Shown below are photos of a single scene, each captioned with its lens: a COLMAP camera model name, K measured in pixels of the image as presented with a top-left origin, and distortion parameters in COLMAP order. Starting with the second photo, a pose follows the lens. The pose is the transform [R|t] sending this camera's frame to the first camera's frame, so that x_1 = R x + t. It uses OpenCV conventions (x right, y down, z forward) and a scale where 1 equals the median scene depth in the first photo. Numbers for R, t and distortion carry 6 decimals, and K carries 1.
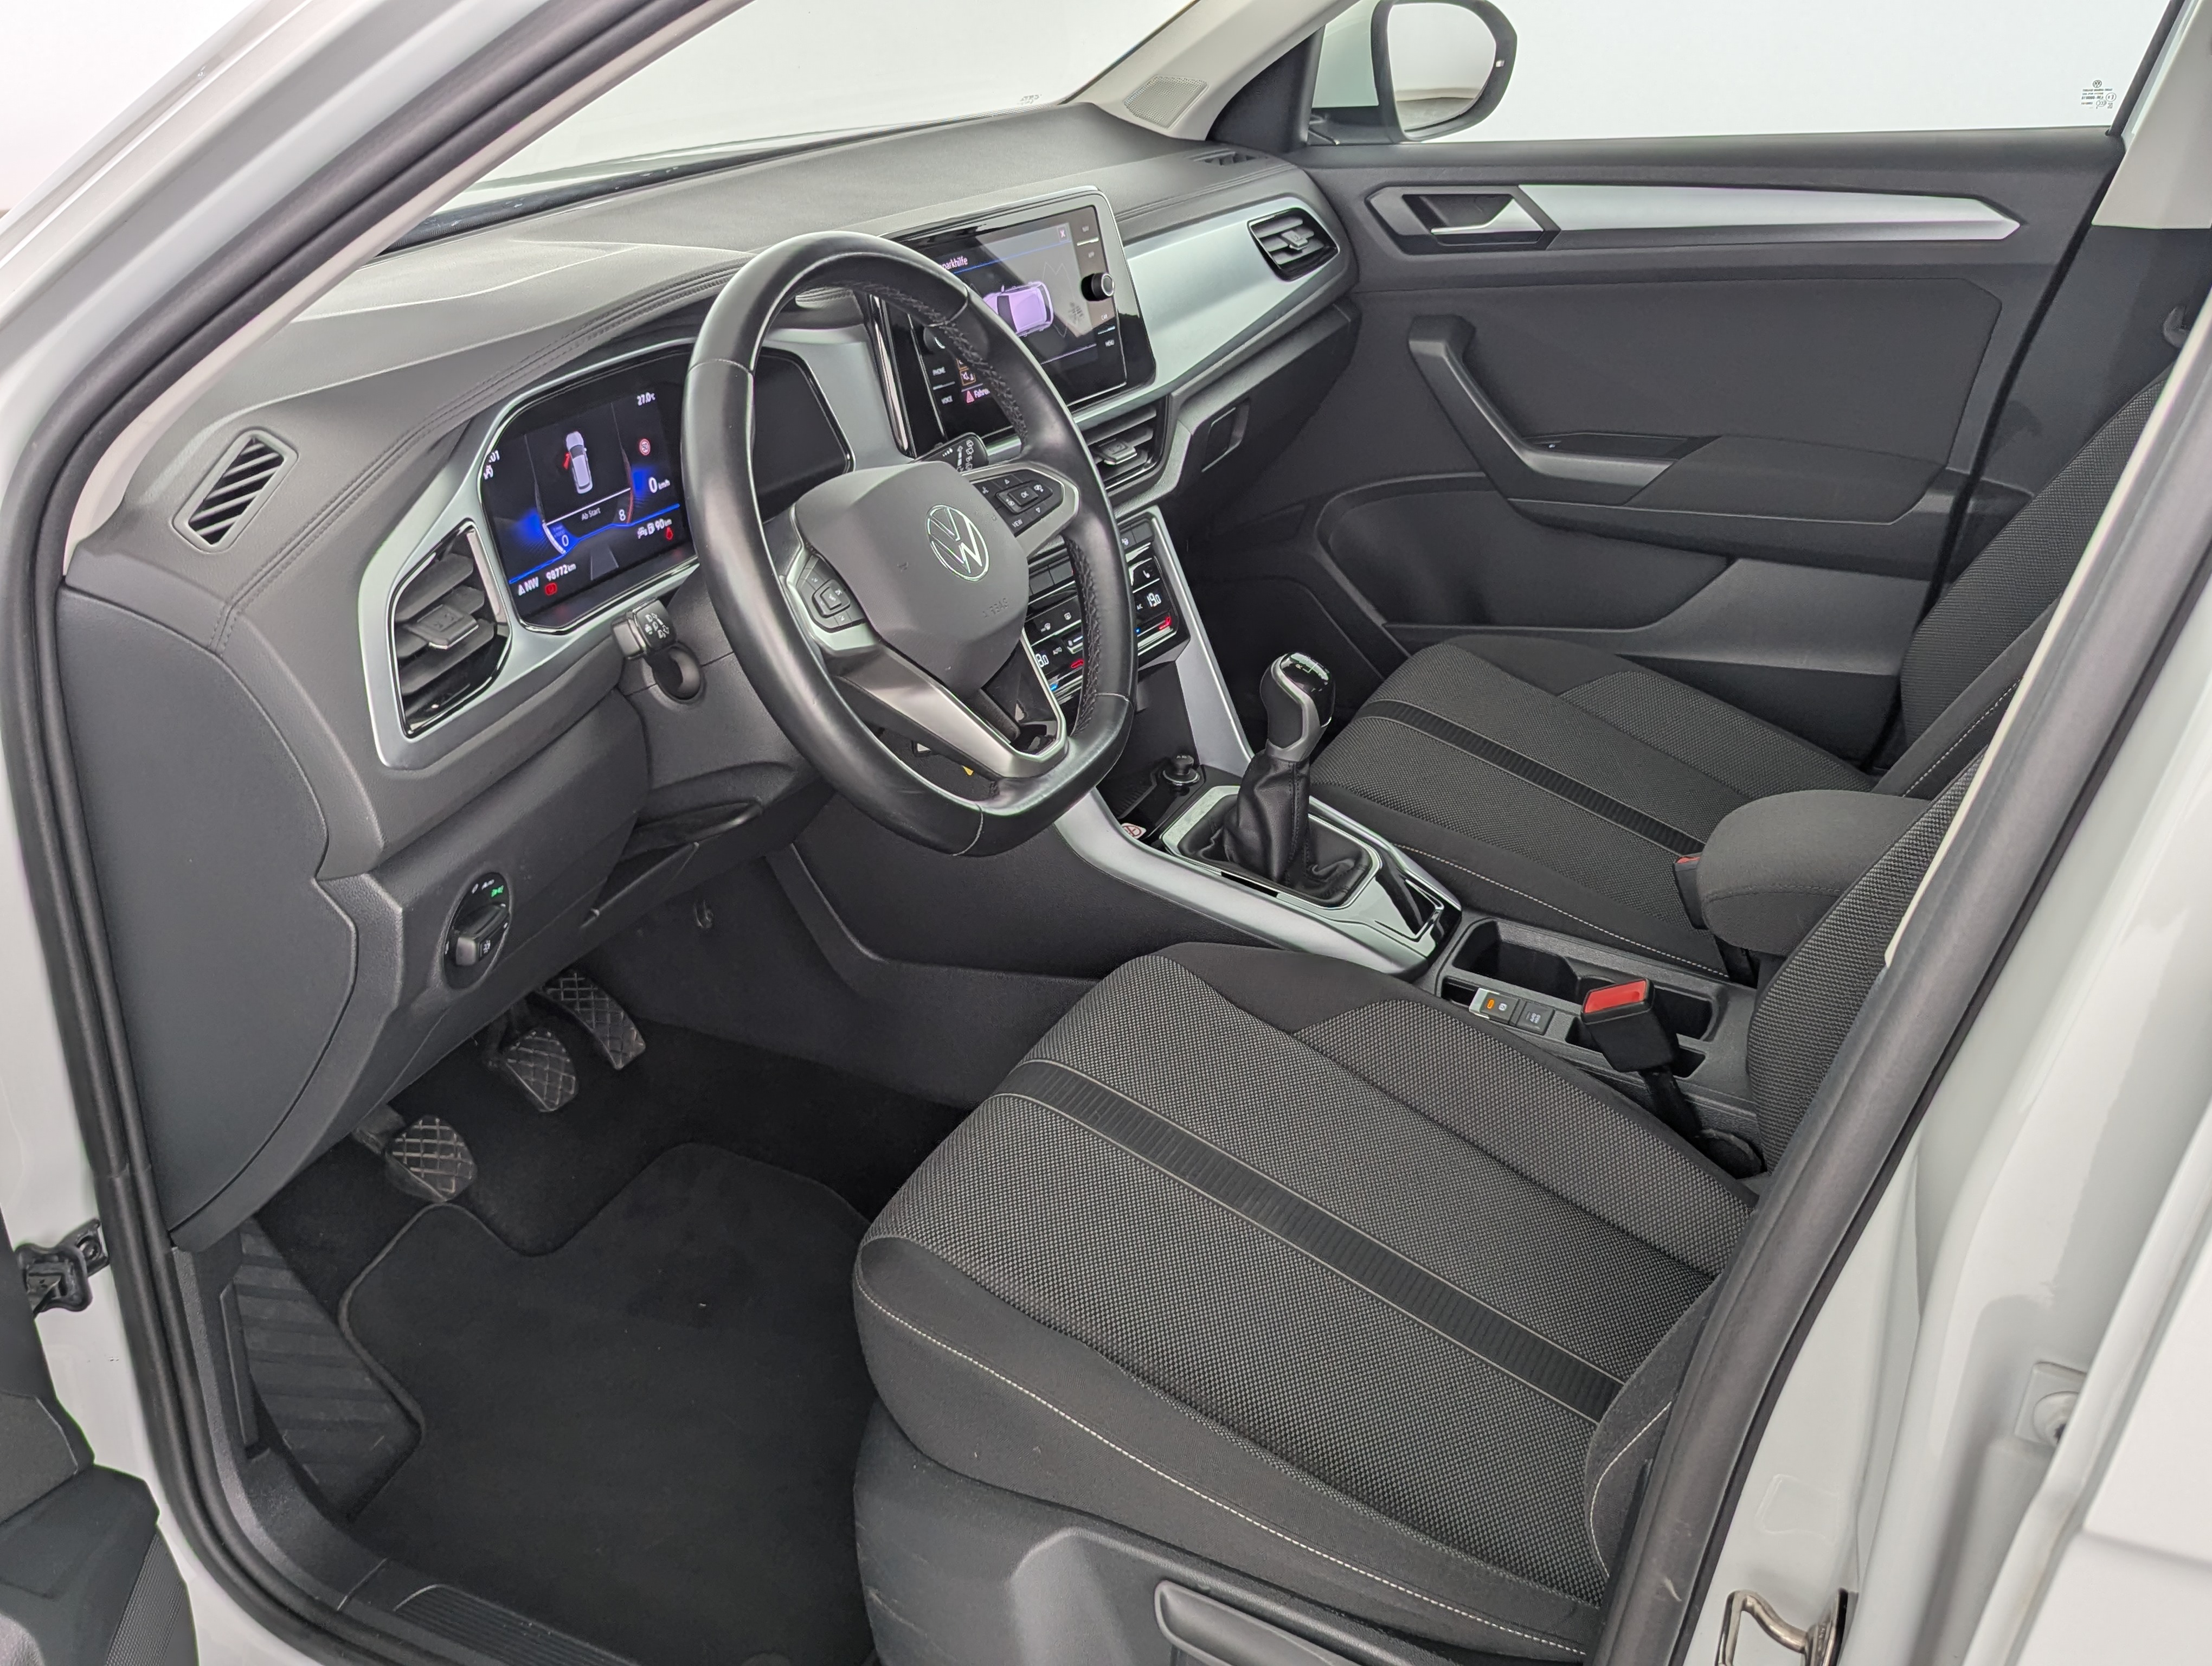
lens RADIAL K [[2146.1, 0, 1148.1], [0, 2146.1, 793.3], [0, 0, 1]] dist [0.019678, 0.014016]
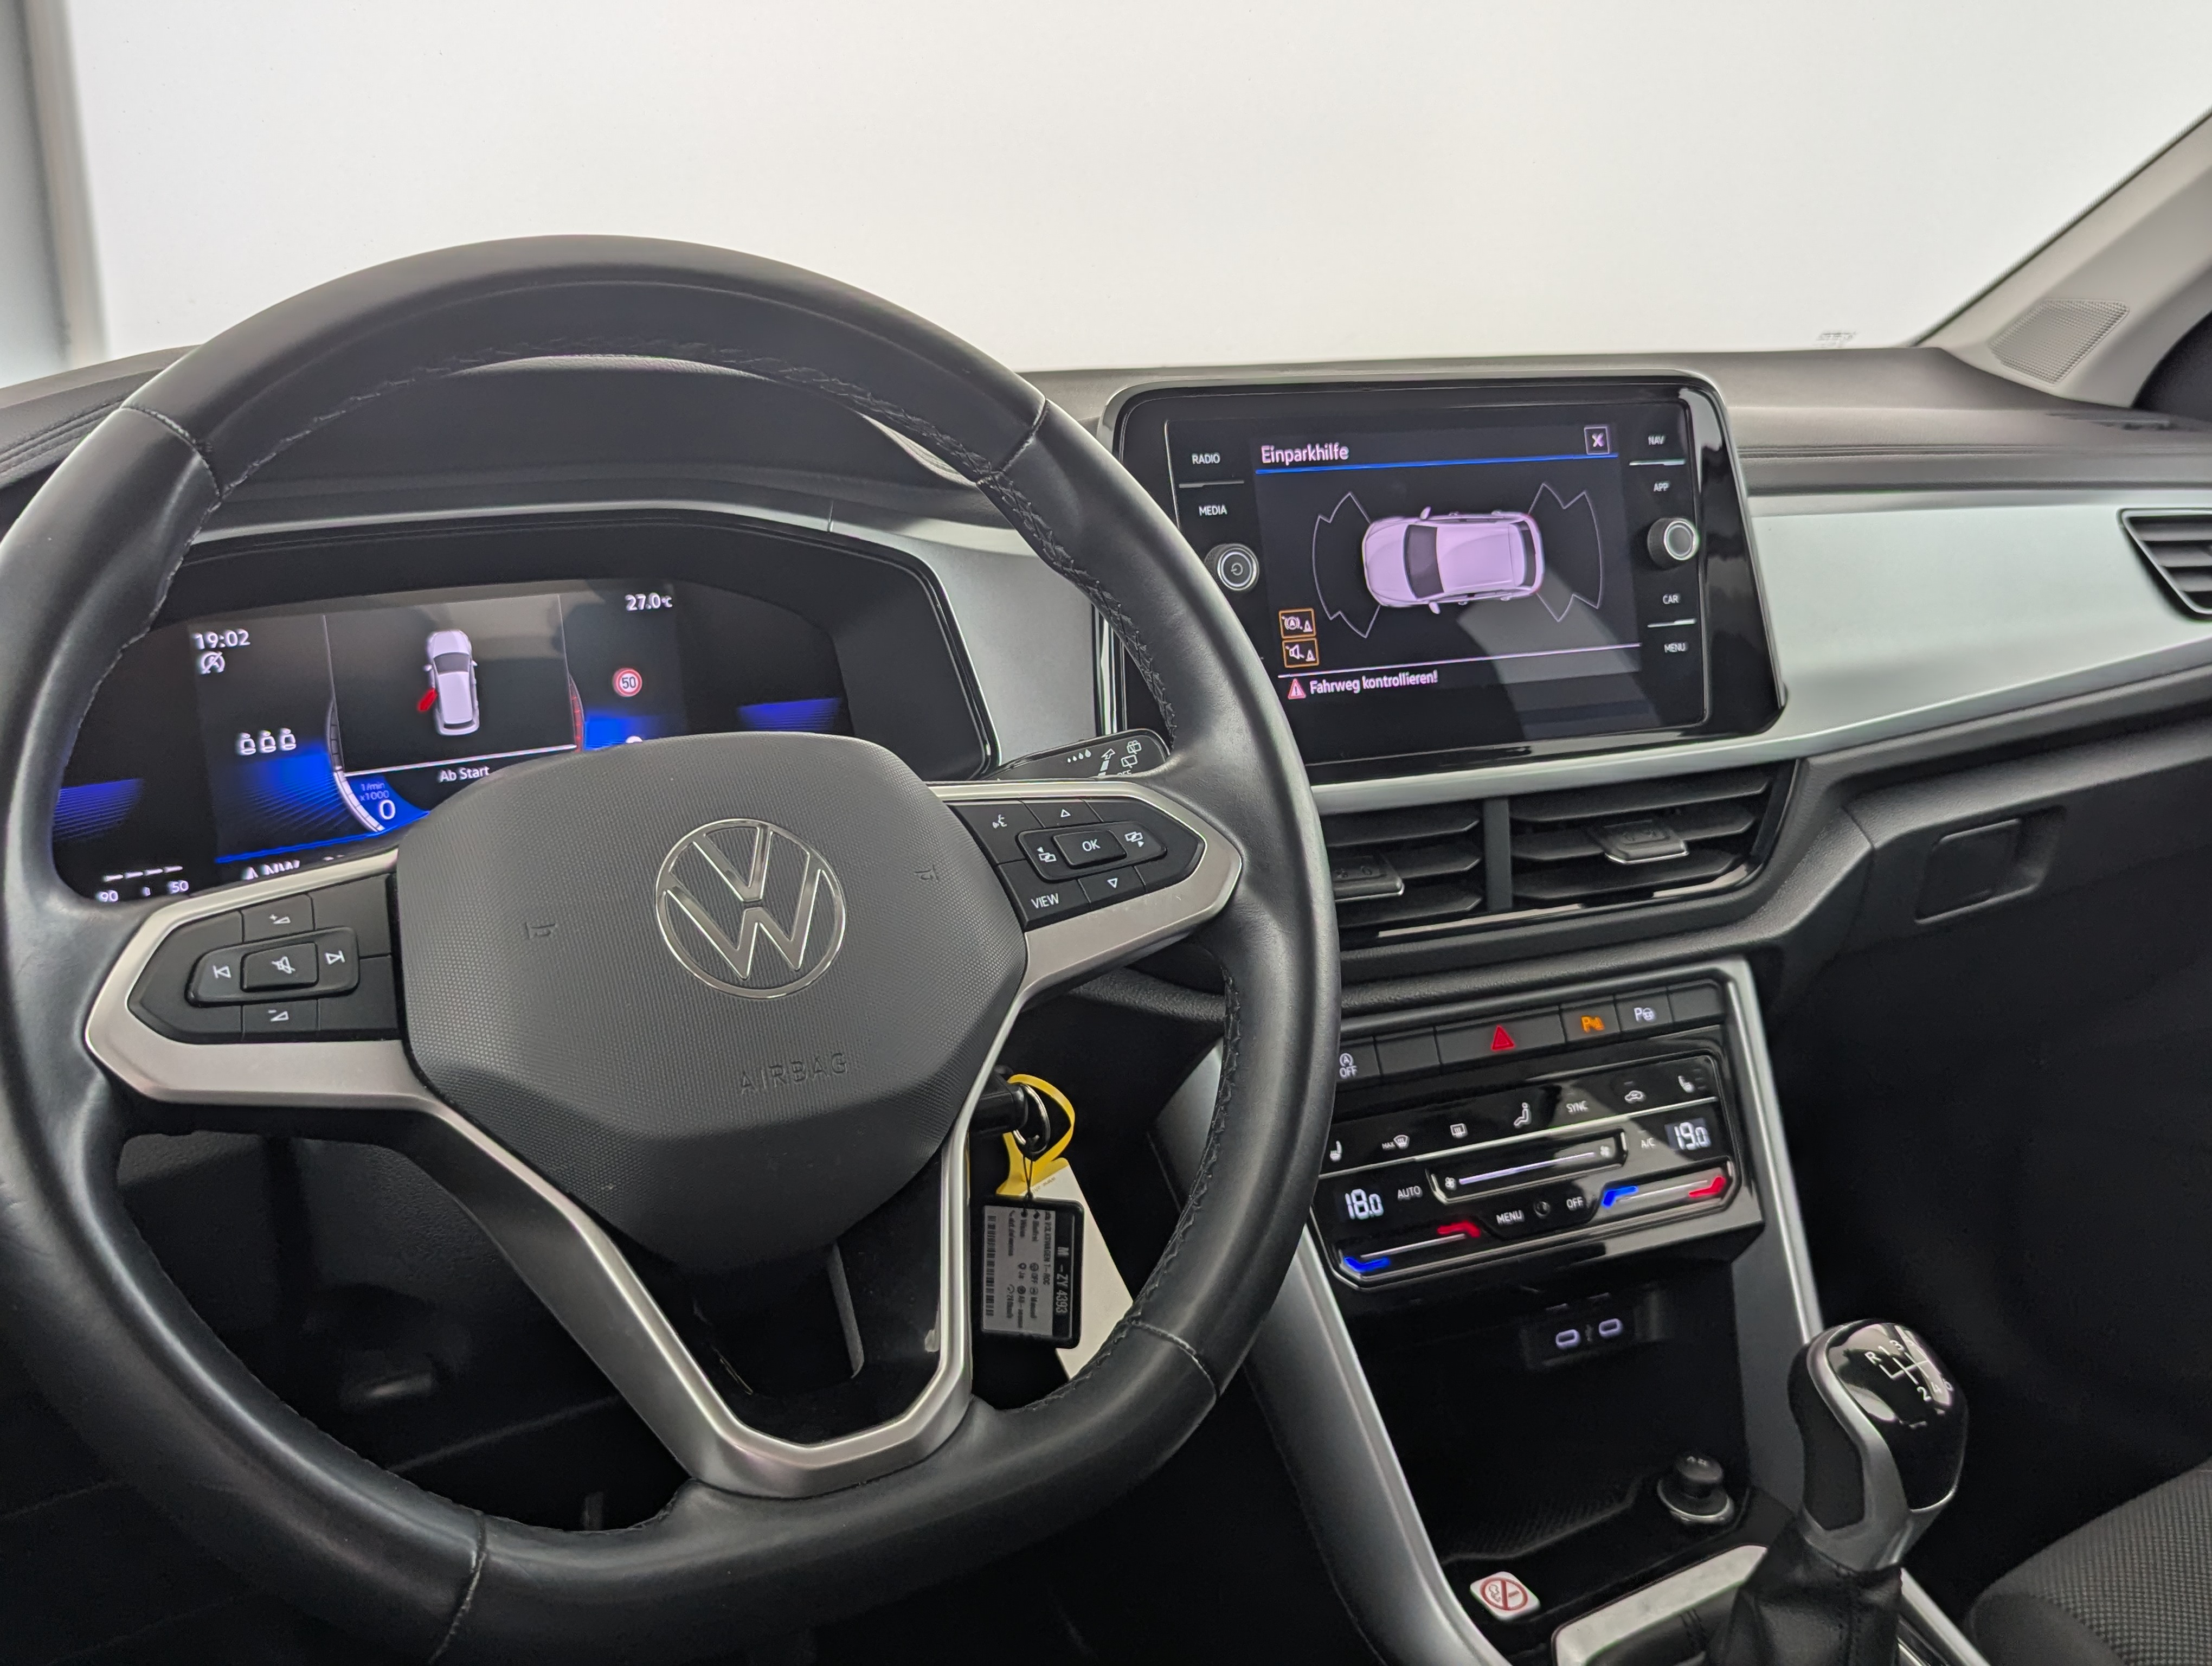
lens RADIAL K [[2146.1, 0, 1148.1], [0, 2146.1, 793.3], [0, 0, 1]] dist [0.019678, 0.014016]
pose [[0.853169, 0.133583, -0.504239, 0.152213], [-0.226684, 0.965553, -0.127754, -0.078794], [0.469804, 0.223299, 0.854062, 0.507406]]
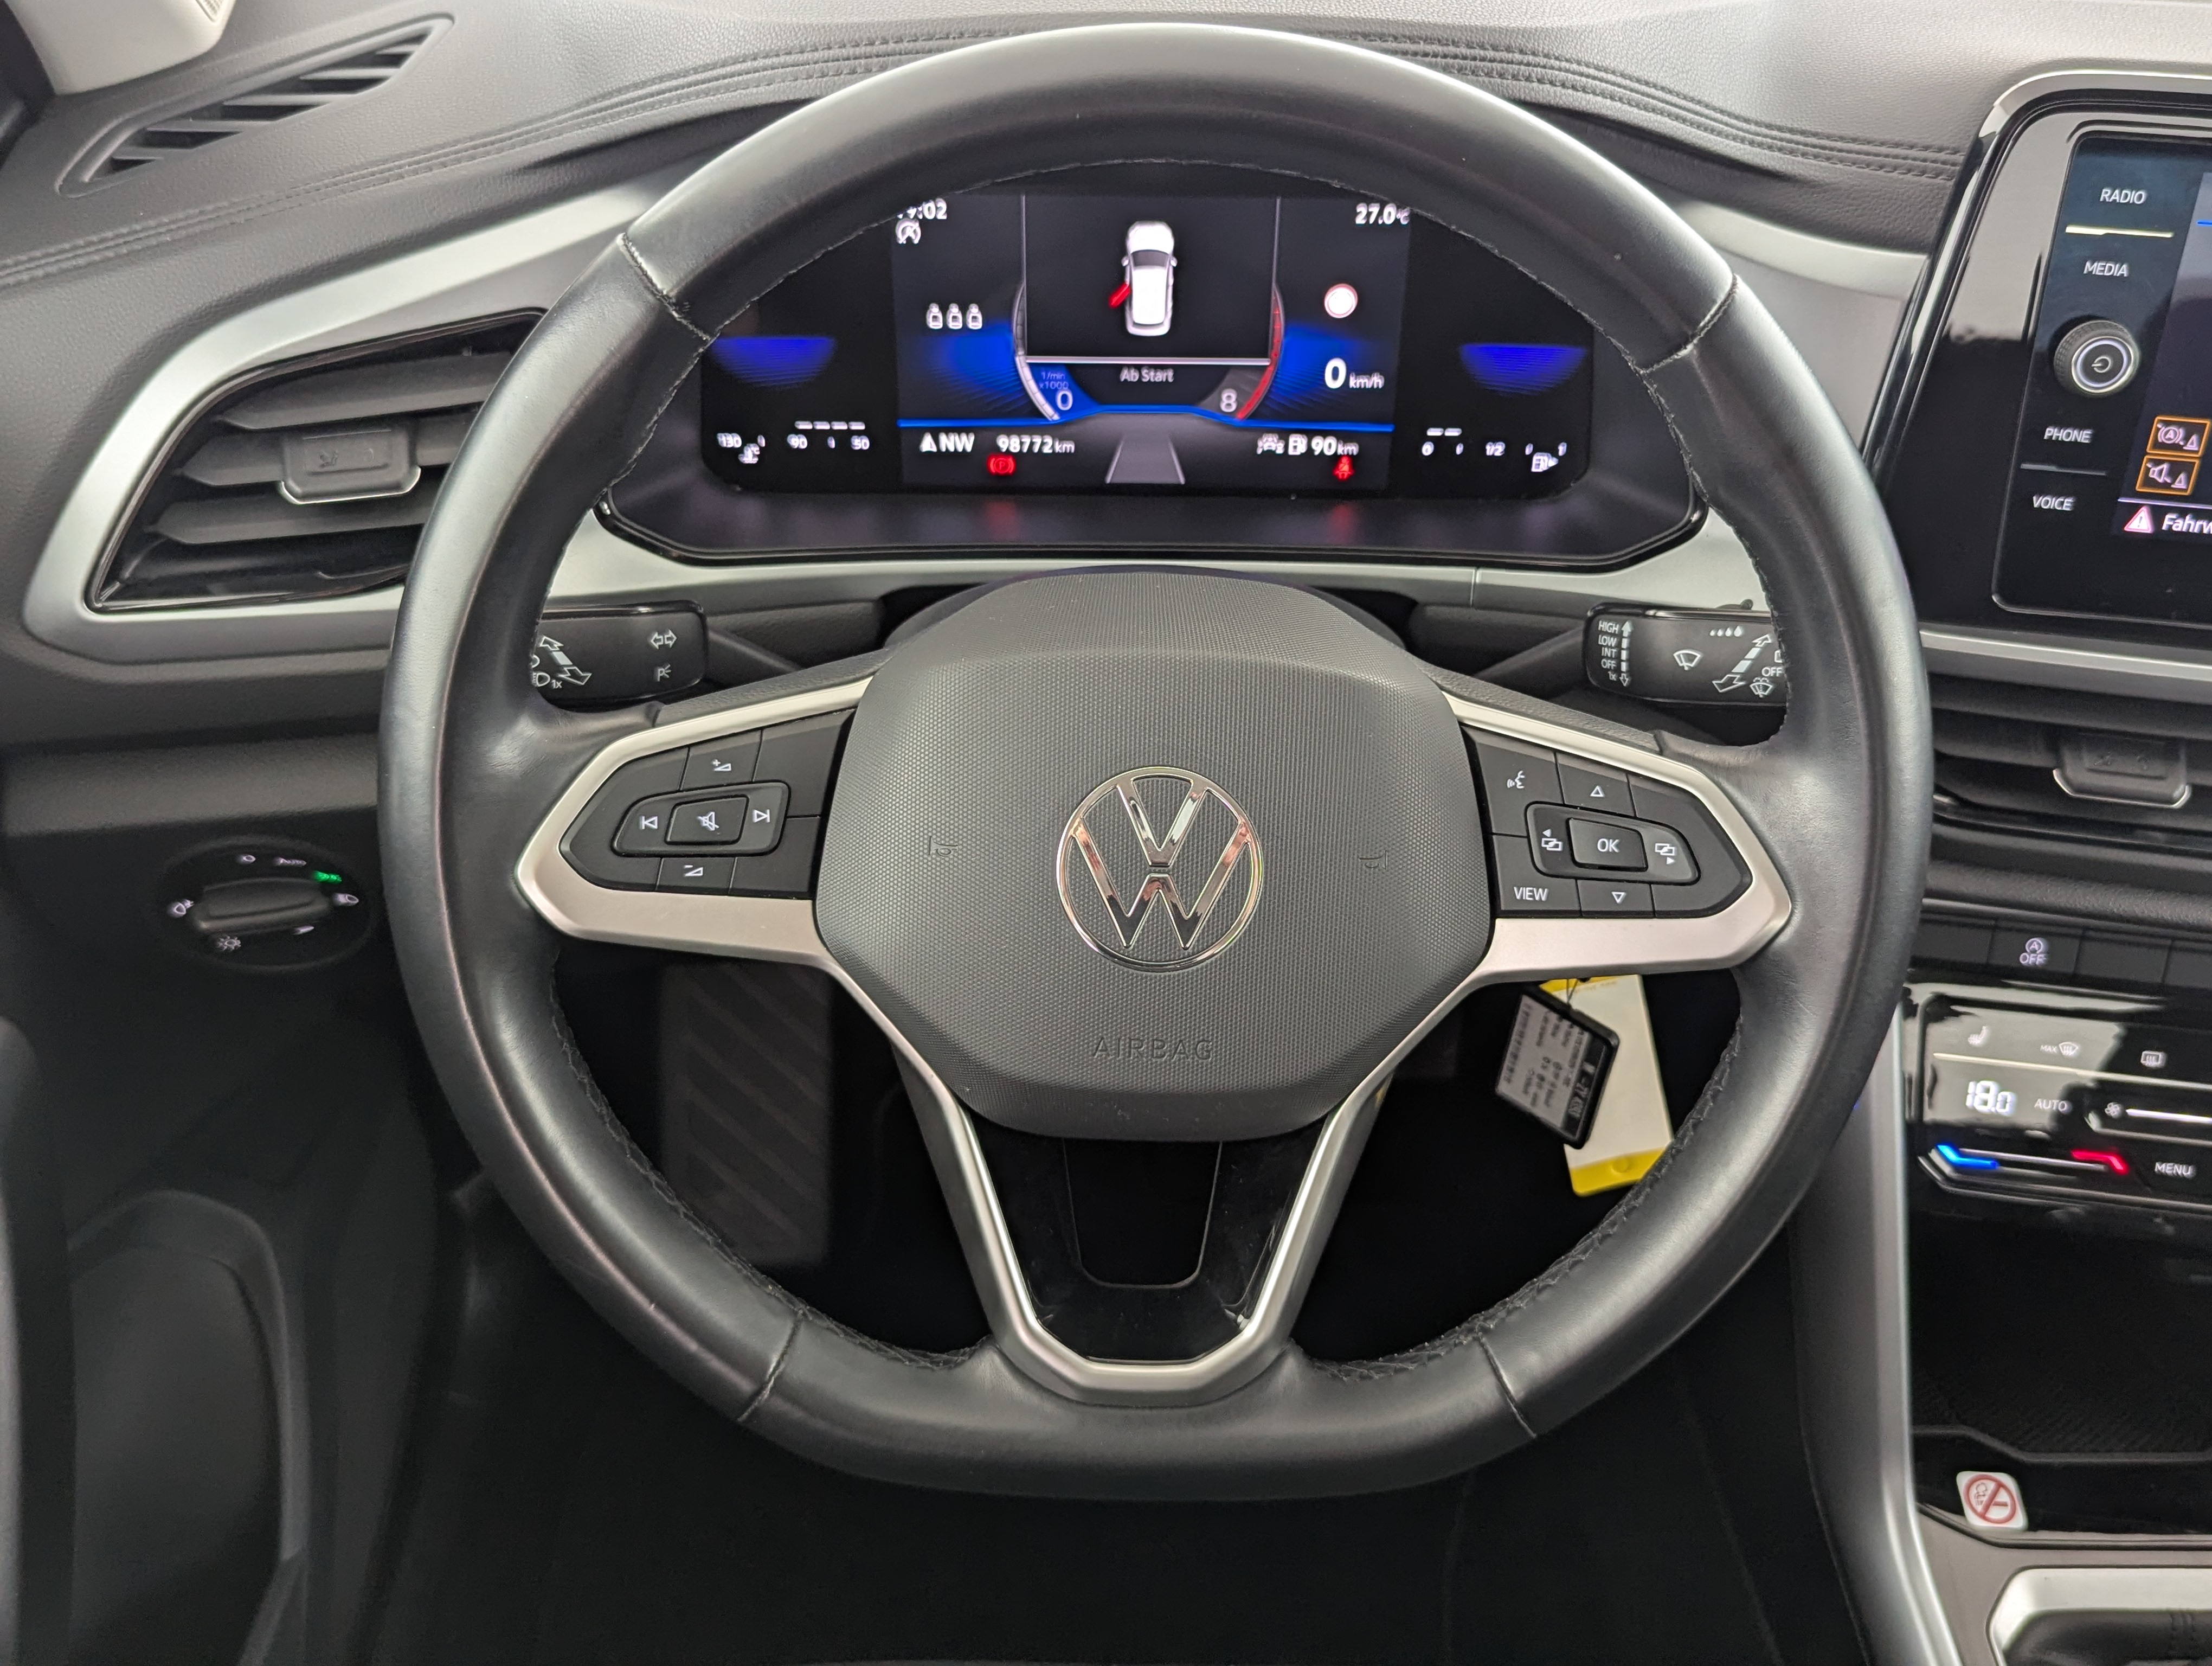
lens RADIAL K [[2146.1, 0, 1148.1], [0, 2146.1, 793.3], [0, 0, 1]] dist [0.019678, 0.014016]
pose [[0.430849, 0.614933, -0.660475, 0.131208], [-0.396205, 0.786477, 0.473789, -0.253291], [0.810796, 0.057552, 0.582492, 0.586929]]
